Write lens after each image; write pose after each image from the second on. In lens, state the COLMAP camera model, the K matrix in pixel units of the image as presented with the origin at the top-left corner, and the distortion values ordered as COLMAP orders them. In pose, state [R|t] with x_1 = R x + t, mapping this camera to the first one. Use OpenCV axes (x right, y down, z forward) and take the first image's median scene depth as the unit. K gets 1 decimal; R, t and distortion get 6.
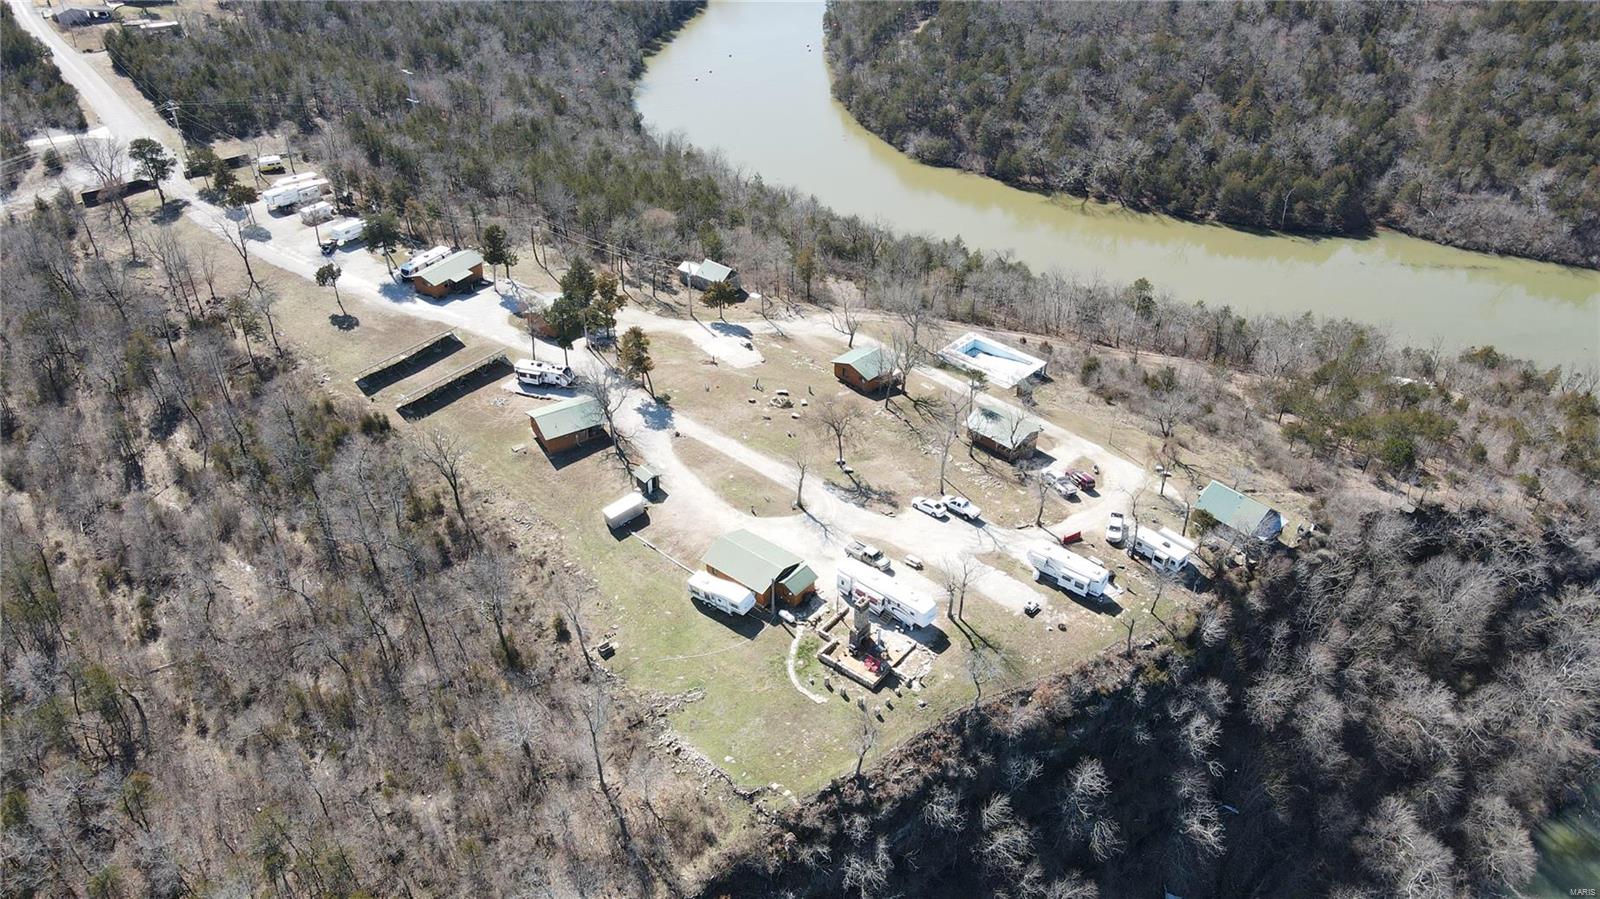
lens RADIAL K [[1183.5, 0, 799.8], [0, 1183.5, 452.8], [0, 0, 1]] dist [-0.006540, 0.027891]
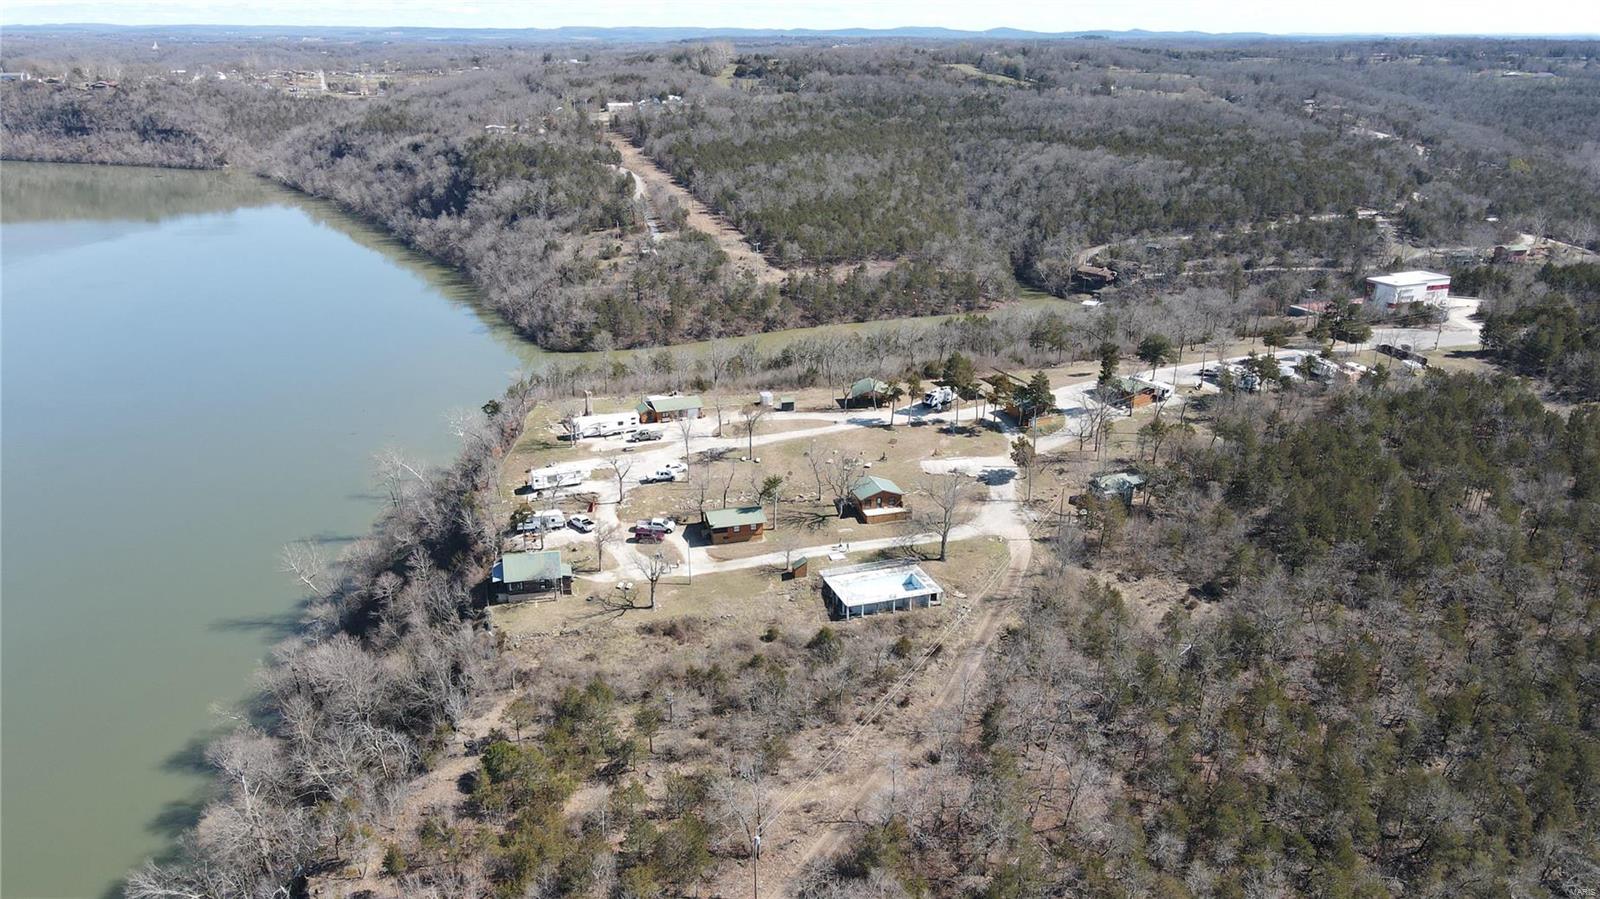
lens RADIAL K [[1183.5, 0, 801.1], [0, 1183.5, 447.3], [0, 0, 1]] dist [-0.006540, 0.027891]
pose [[-0.479951, 0.280150, -0.831362, 0.930830], [-0.505598, 0.686112, 0.523089, -0.605046], [0.716951, 0.671392, -0.187657, 1.074971]]
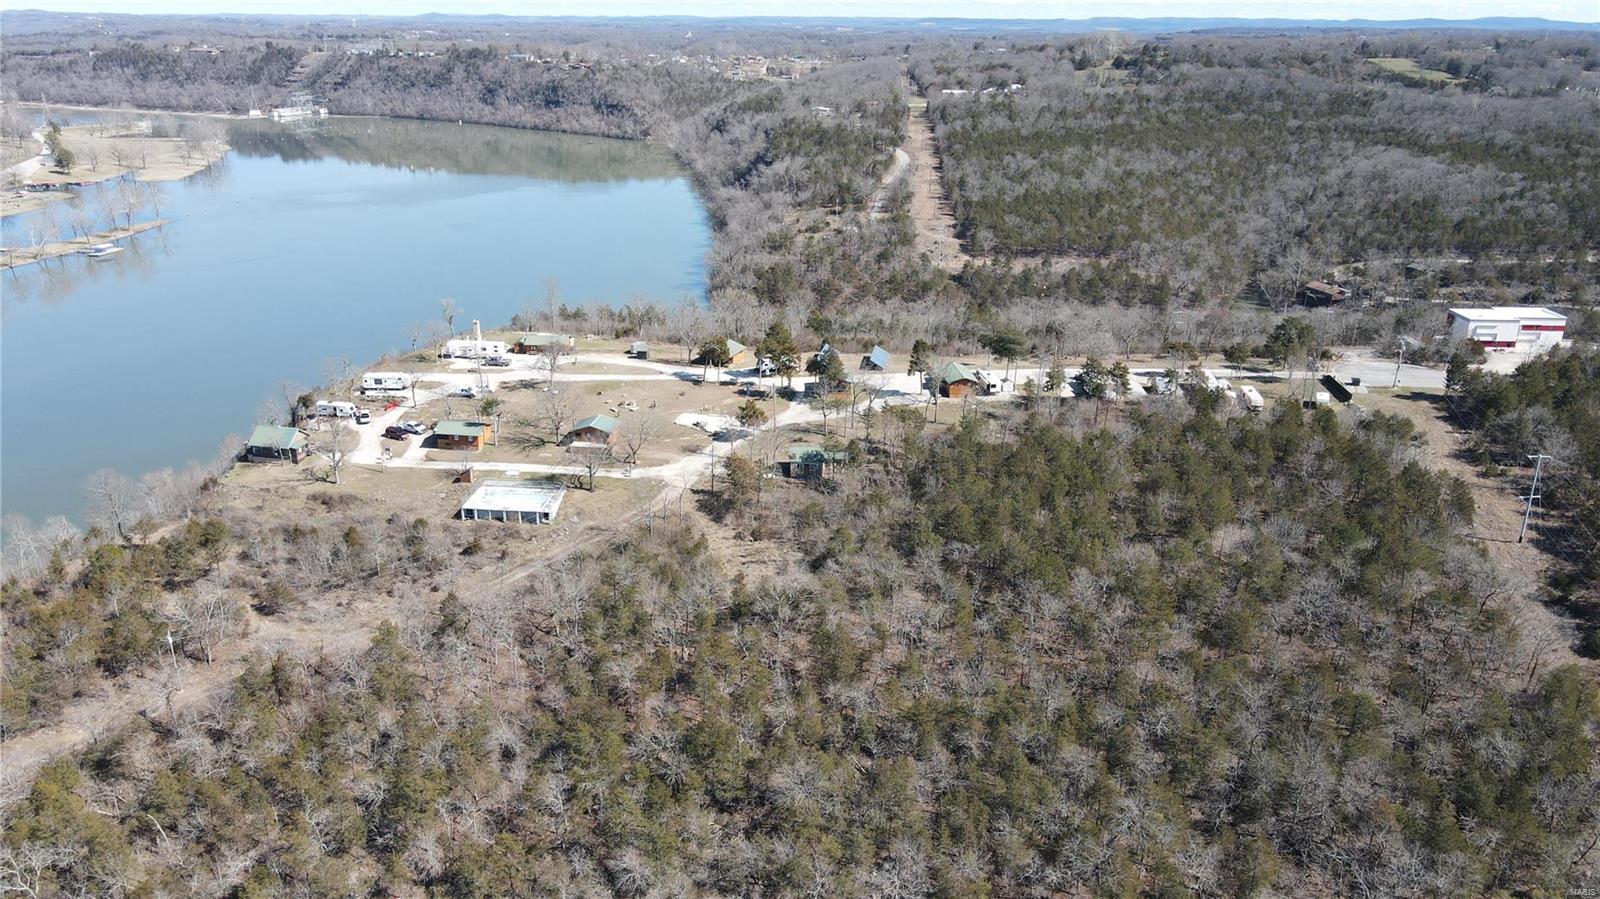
lens RADIAL K [[1183.5, 0, 787.2], [0, 1183.5, 448.7], [0, 0, 1]] dist [-0.006540, 0.027891]
pose [[-0.804486, 0.188101, -0.563400, 0.554918], [-0.349958, 0.616307, 0.705475, -0.938185], [0.479928, 0.764711, -0.429983, 1.555539]]
